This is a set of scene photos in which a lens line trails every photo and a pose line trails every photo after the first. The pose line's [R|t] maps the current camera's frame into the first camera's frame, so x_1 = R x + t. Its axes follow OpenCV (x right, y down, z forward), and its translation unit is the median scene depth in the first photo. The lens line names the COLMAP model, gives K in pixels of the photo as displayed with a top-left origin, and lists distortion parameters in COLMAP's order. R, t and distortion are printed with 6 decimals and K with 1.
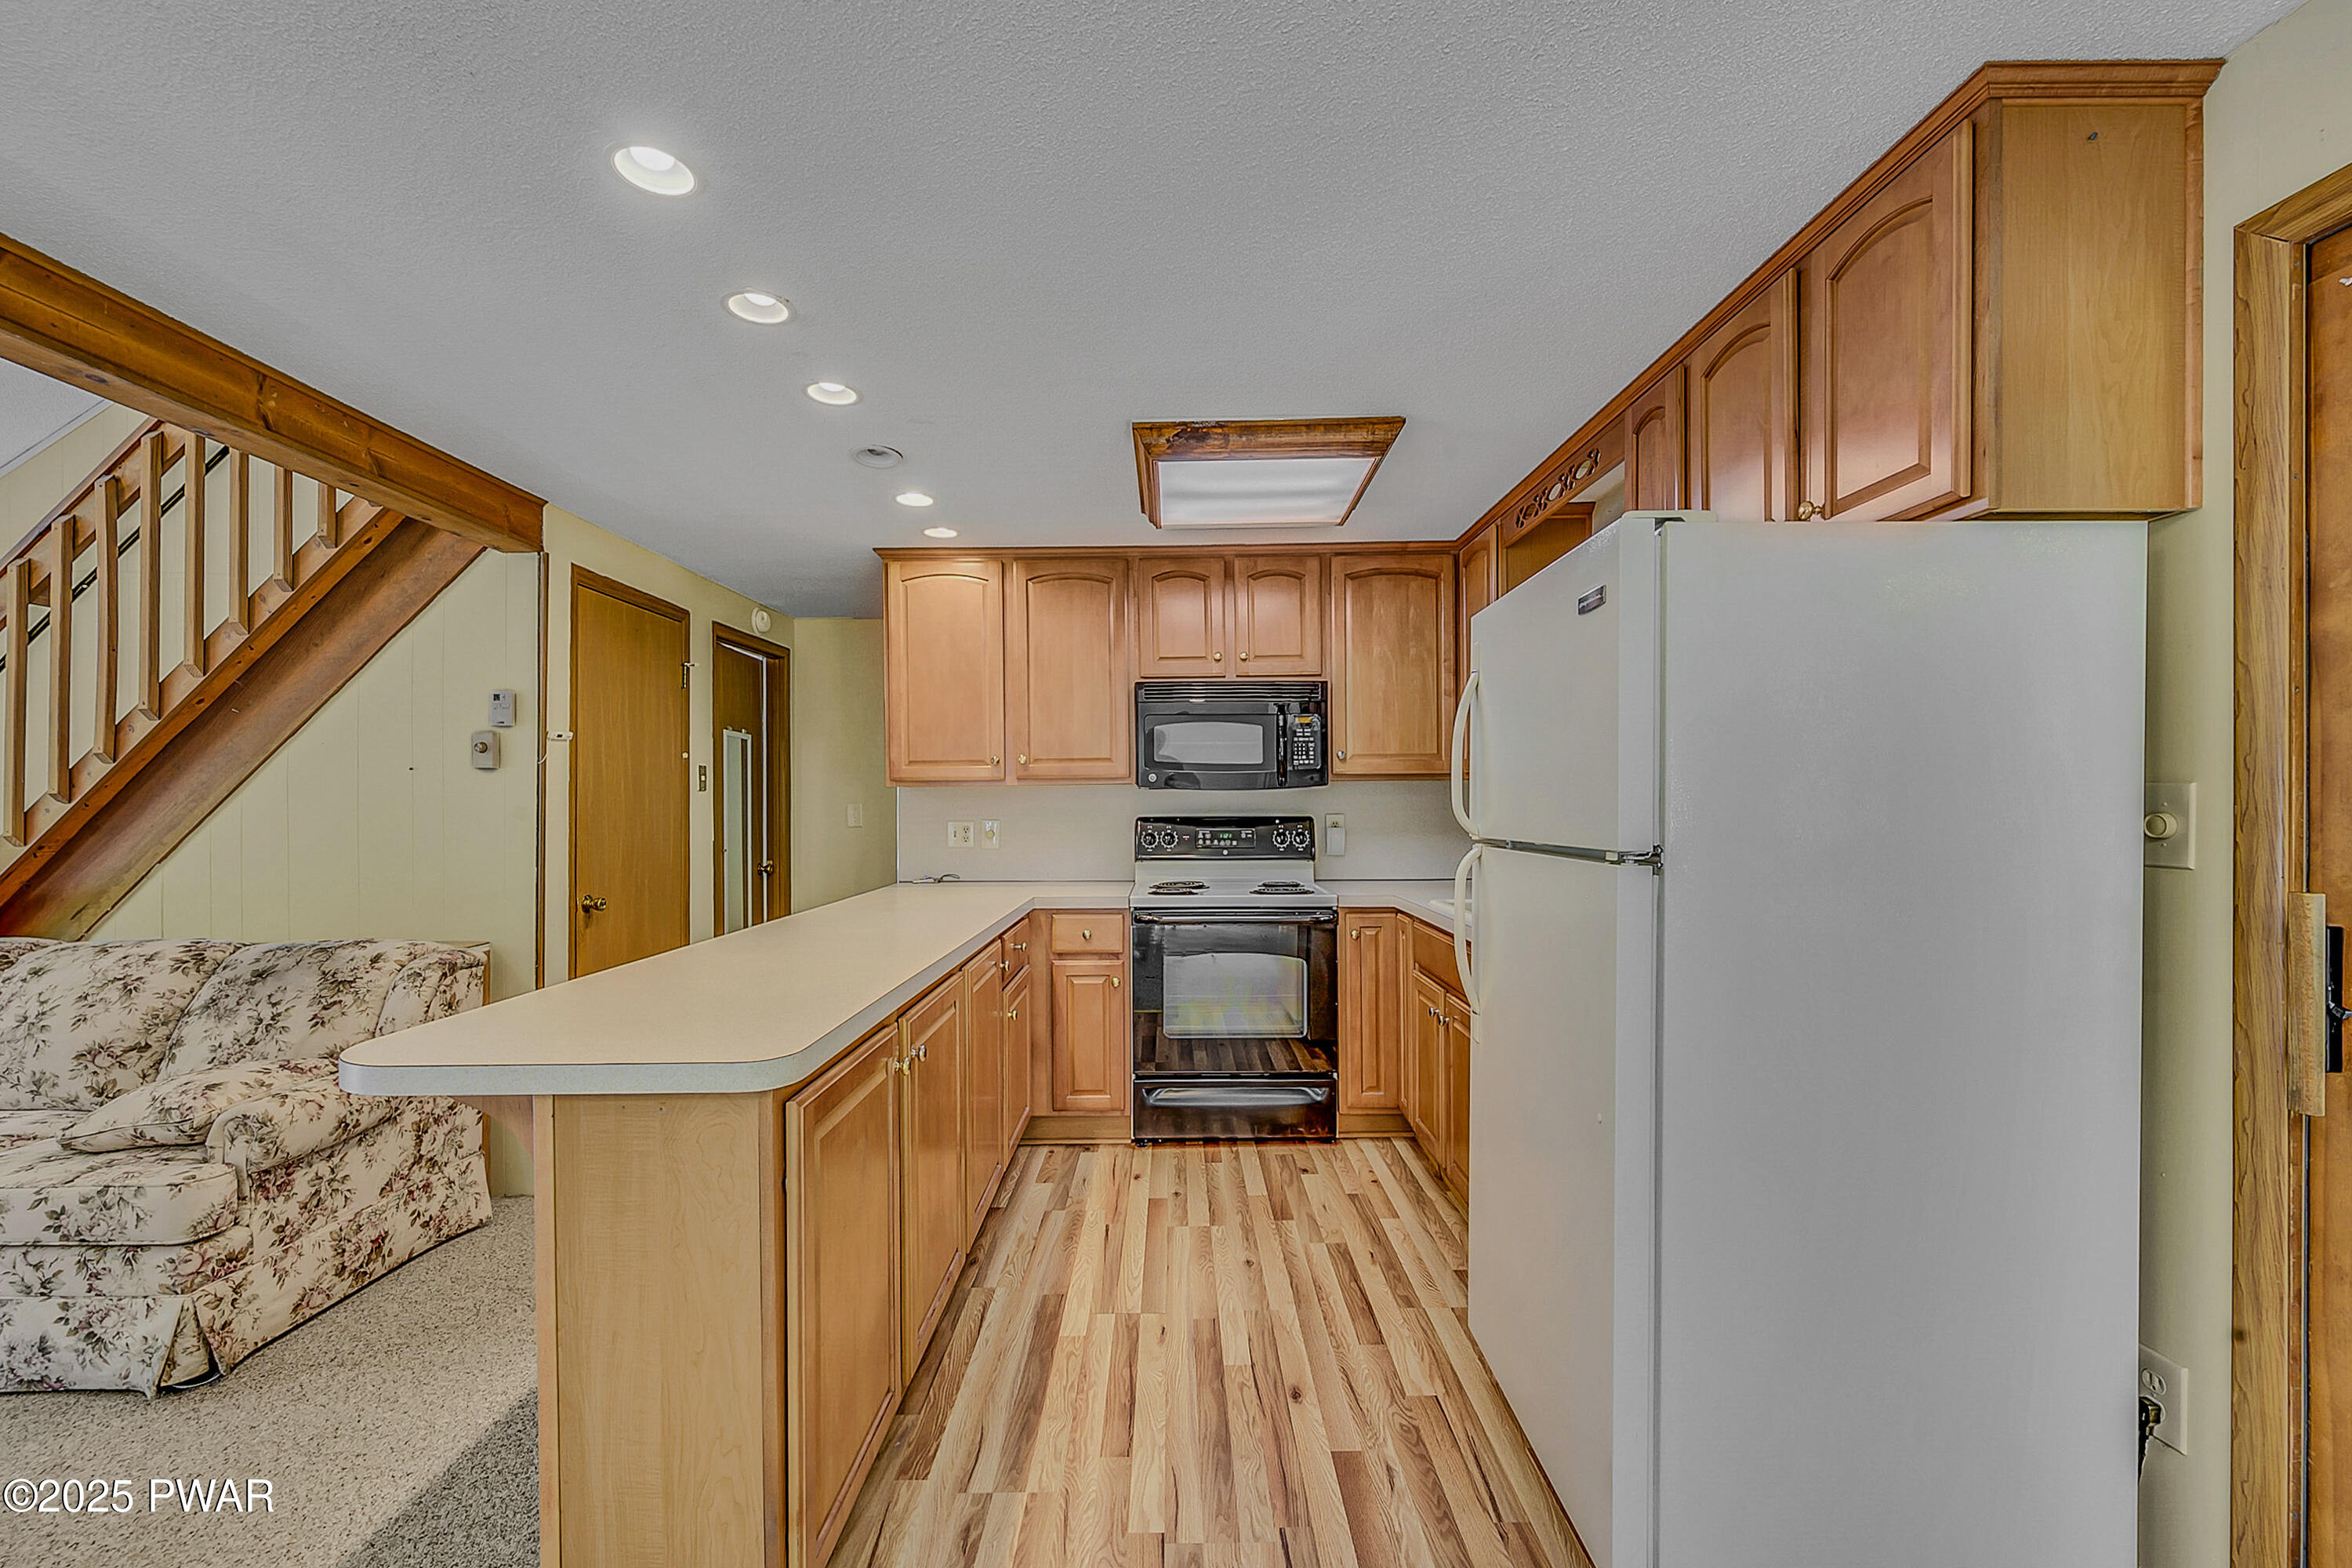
lens RADIAL K [[958.2, 0, 1180.3], [0, 958.2, 799.6], [0, 0, 1]] dist [-0.000725, 0.000045]
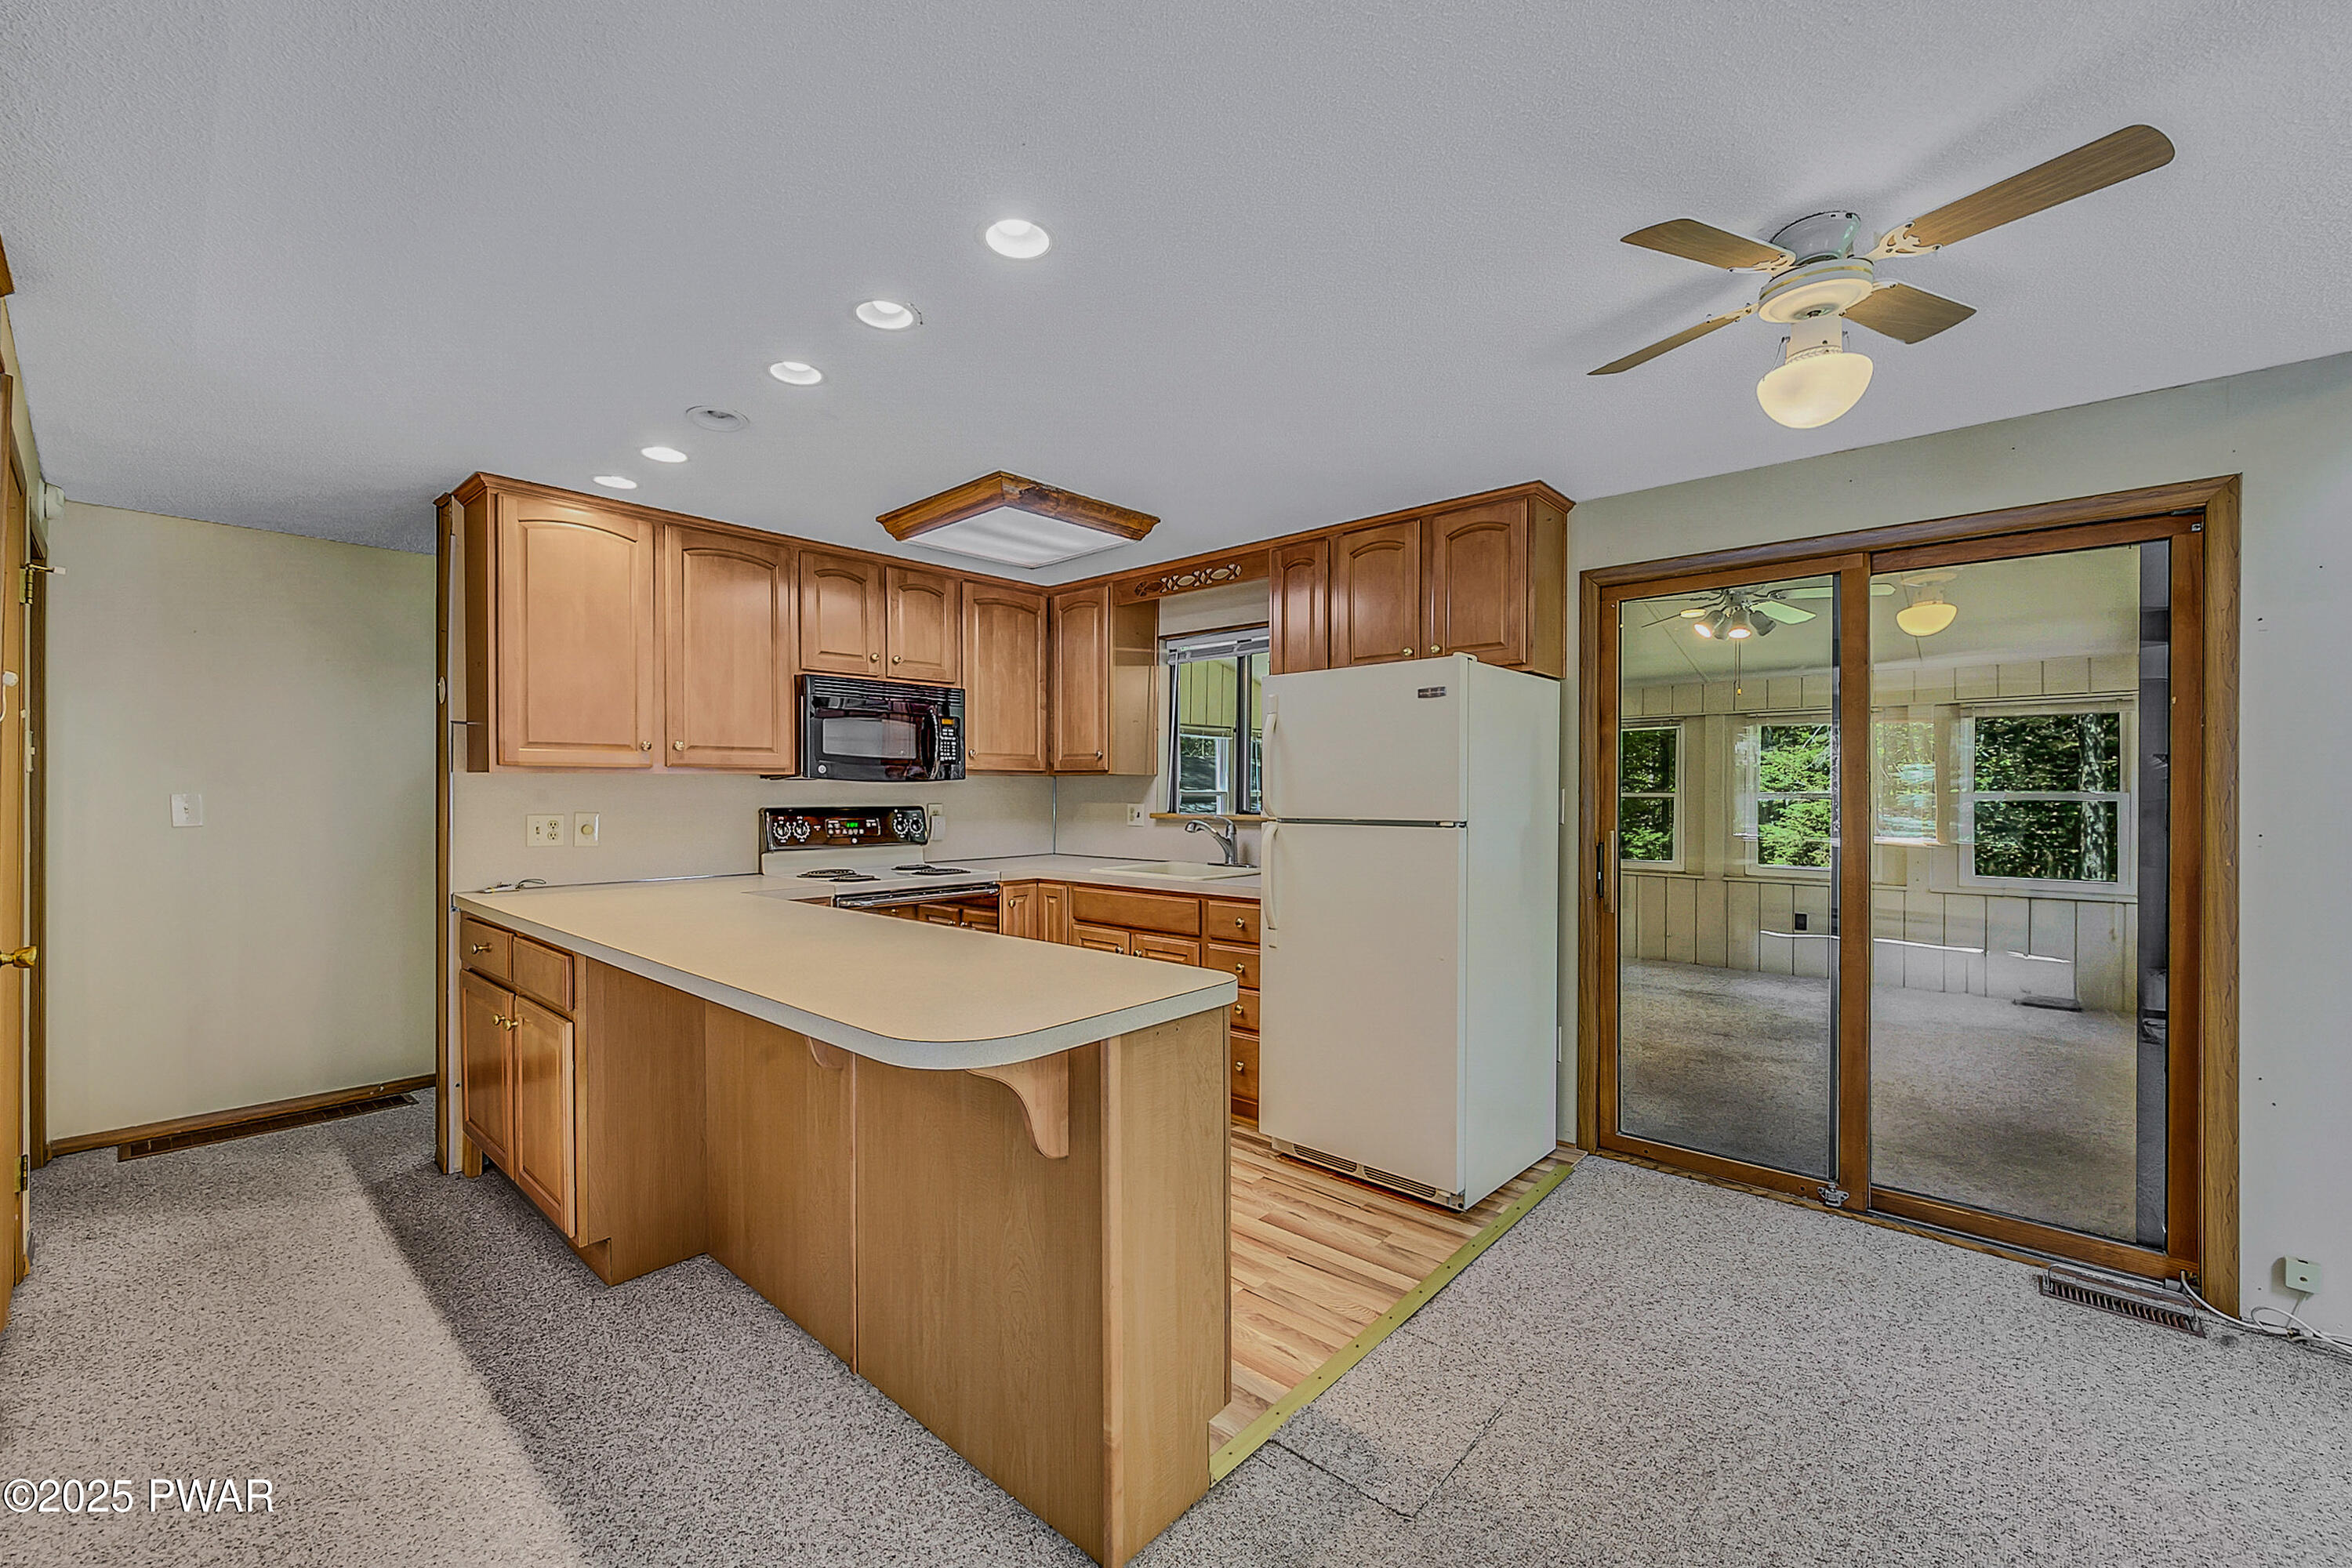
lens RADIAL K [[933.8, 0, 1190.4], [0, 933.8, 787.2], [0, 0, 1]] dist [-0.000941, -0.000008]
pose [[0.661514, 0.008581, 0.749884, -0.615629], [-0.006385, 0.999963, -0.005810, -0.000535], [-0.749906, -0.000945, 0.661544, 0.056092]]
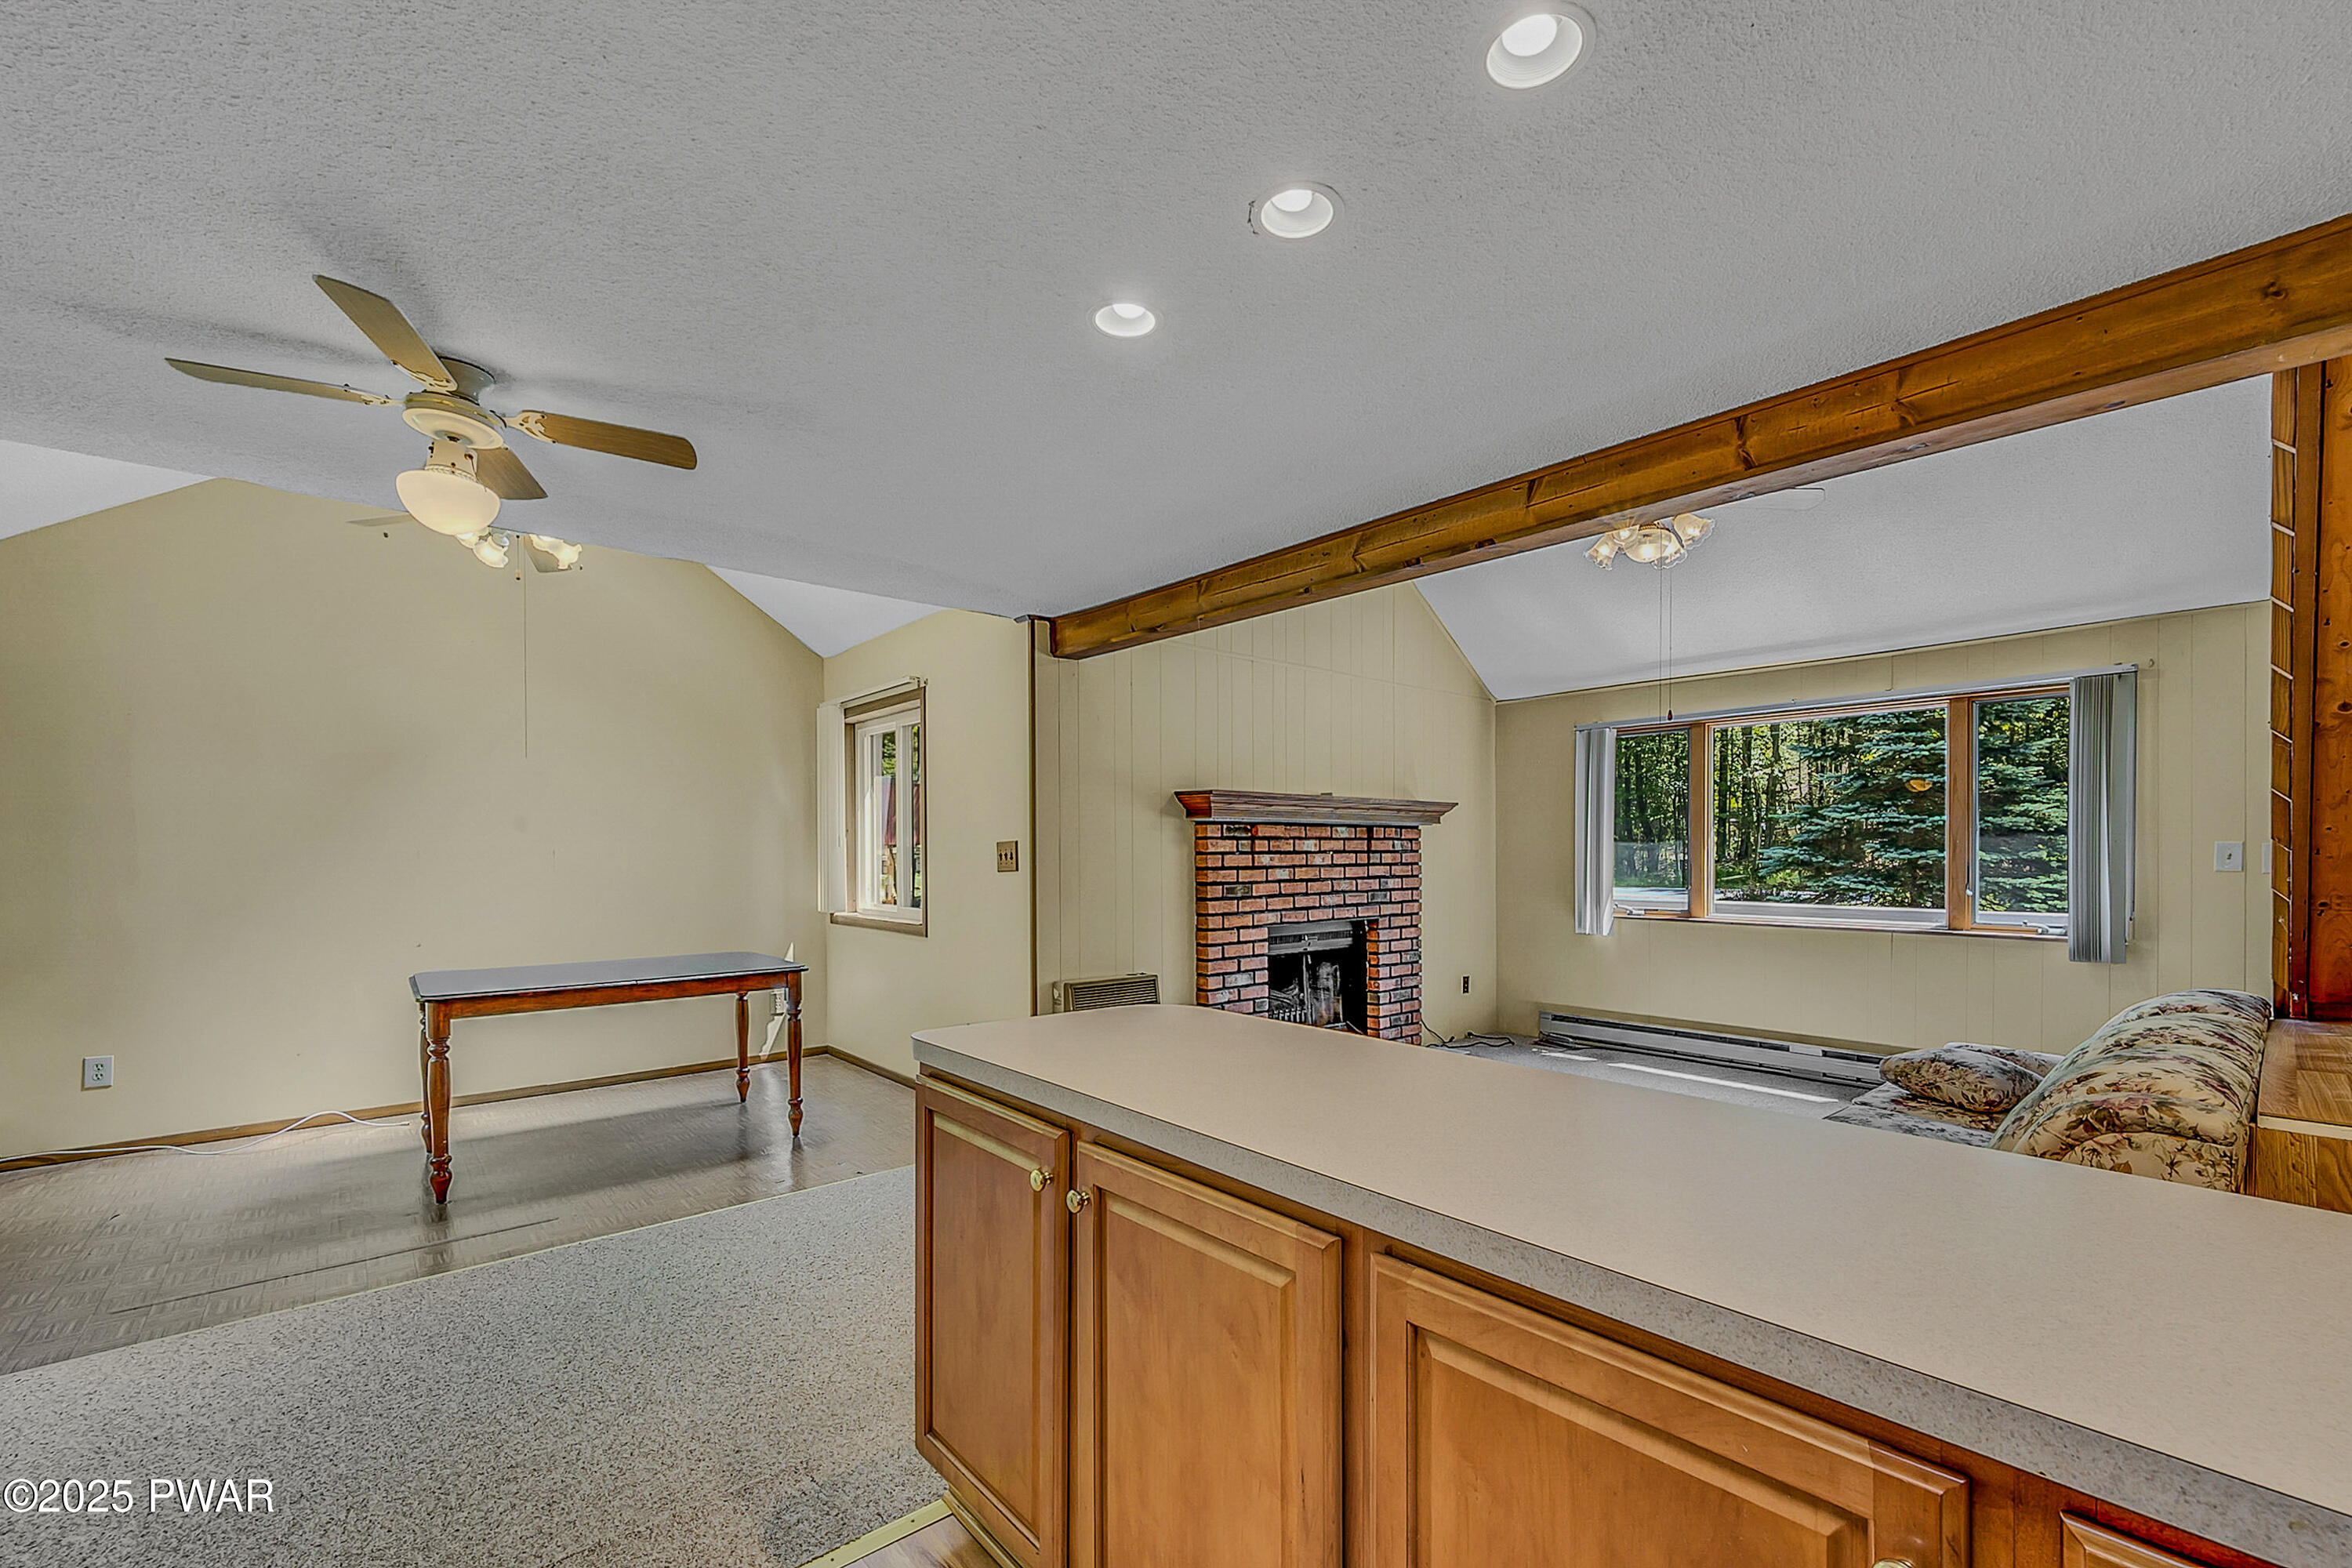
lens RADIAL K [[966.3, 0, 1186.4], [0, 966.3, 859.5], [0, 0, 1]] dist [-0.000396, -0.000041]
pose [[-0.748520, 0.011306, -0.663016, 0.096662], [0.004270, 0.999916, 0.012230, -0.003515], [0.663099, 0.006323, -0.748505, 0.957915]]
